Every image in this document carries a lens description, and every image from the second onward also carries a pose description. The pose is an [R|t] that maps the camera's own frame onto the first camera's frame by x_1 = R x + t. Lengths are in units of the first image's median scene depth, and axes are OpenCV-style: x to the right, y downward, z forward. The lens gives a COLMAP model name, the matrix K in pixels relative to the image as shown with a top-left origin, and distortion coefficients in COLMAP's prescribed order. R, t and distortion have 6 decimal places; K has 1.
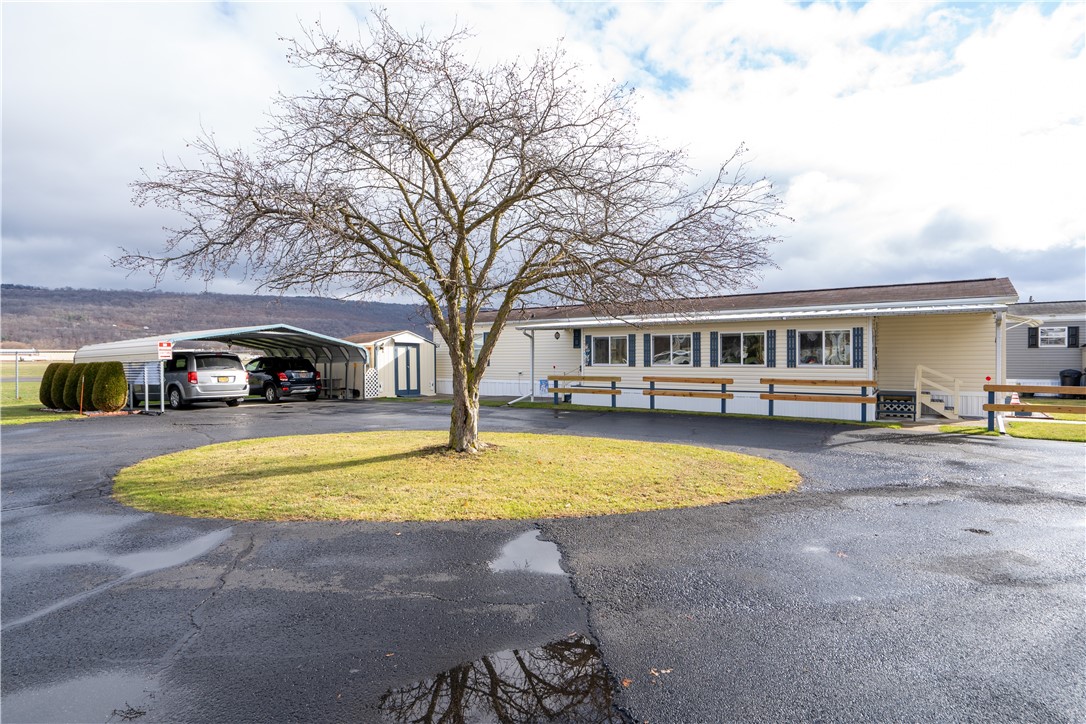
lens RADIAL K [[550.1, 0, 533.0], [0, 550.1, 359.2], [0, 0, 1]] dist [0.010347, -0.000082]
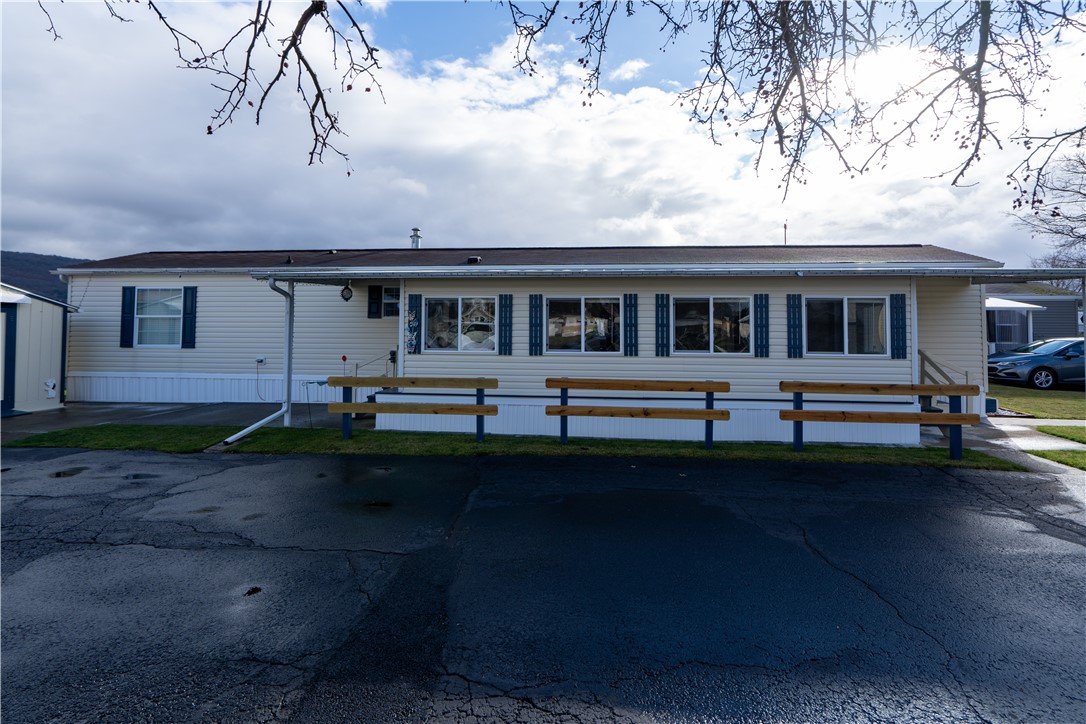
lens RADIAL K [[495.6, 0, 536.4], [0, 495.6, 319.0], [0, 0, 1]] dist [-0.005722, 0.004152]
pose [[0.878975, 0.012512, 0.476704, -0.017815], [-0.005276, 0.999850, -0.016515, -0.011596], [-0.476839, 0.012001, 0.878908, 0.466610]]
